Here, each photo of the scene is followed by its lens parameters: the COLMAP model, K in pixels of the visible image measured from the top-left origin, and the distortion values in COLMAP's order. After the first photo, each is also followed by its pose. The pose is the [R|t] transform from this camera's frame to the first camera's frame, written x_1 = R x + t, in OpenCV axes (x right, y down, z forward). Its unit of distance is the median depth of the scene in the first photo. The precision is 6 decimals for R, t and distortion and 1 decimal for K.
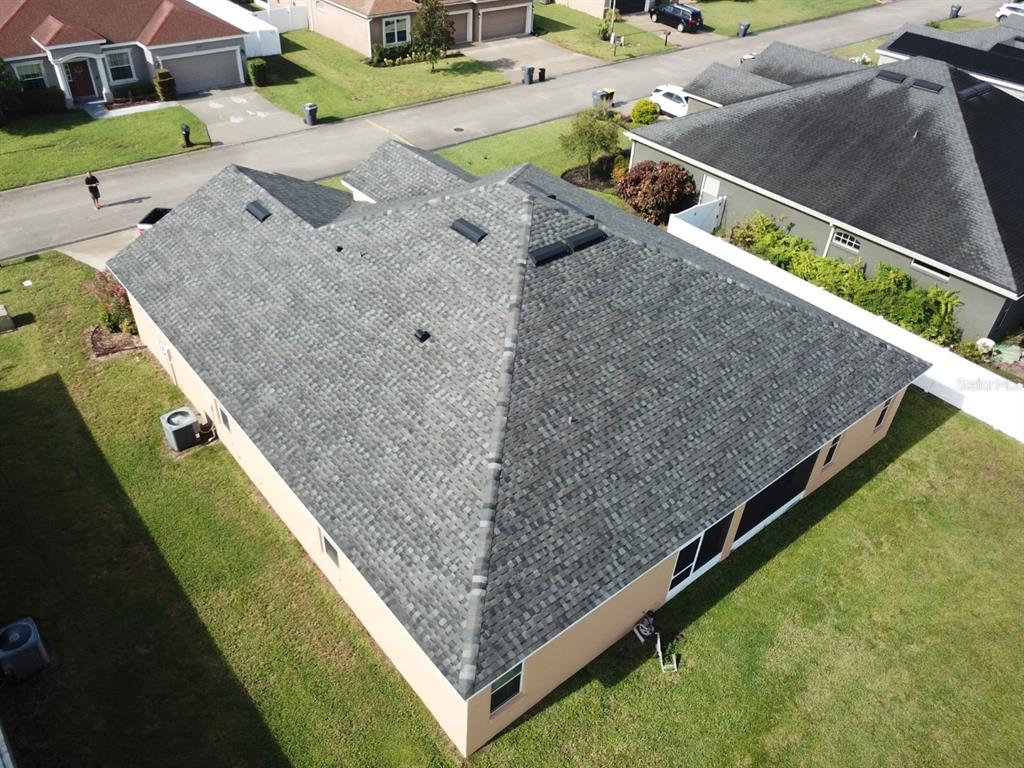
lens RADIAL K [[783.8, 0, 504.6], [0, 783.8, 380.8], [0, 0, 1]] dist [0.020722, -0.018472]
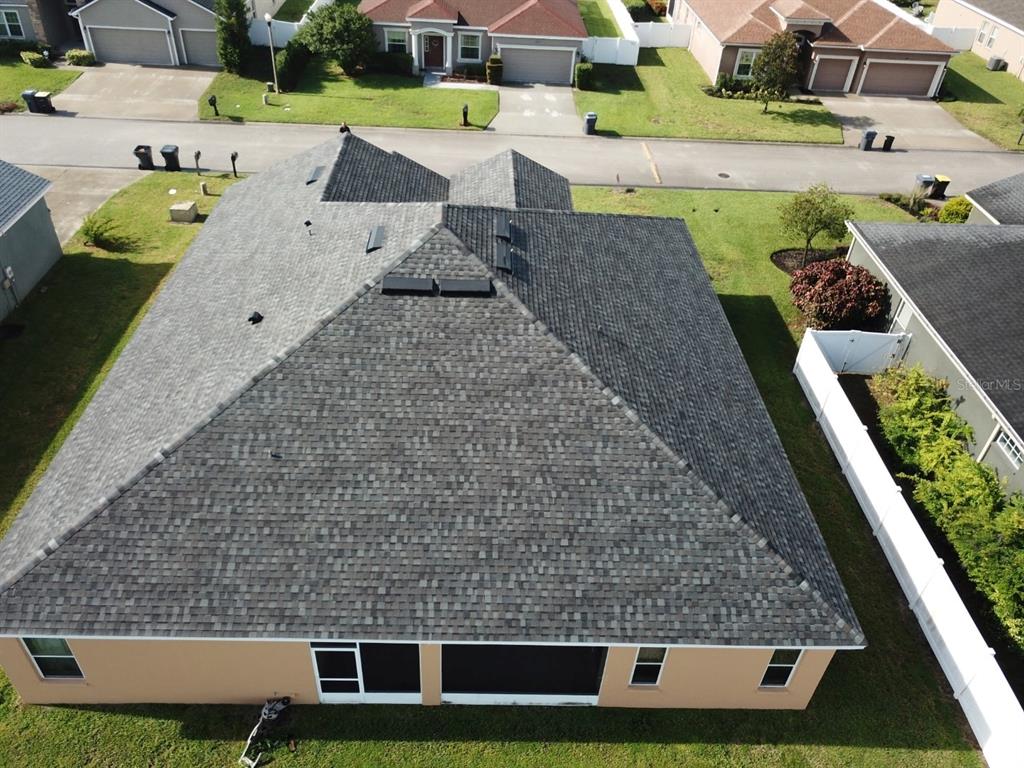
lens RADIAL K [[783.8, 0, 511.3], [0, 783.8, 381.1], [0, 0, 1]] dist [0.020722, -0.018472]
pose [[0.783815, 0.376036, -0.494197, 0.621805], [-0.388887, 0.917676, 0.081472, -0.179684], [0.484149, 0.128328, 0.865524, 0.294753]]
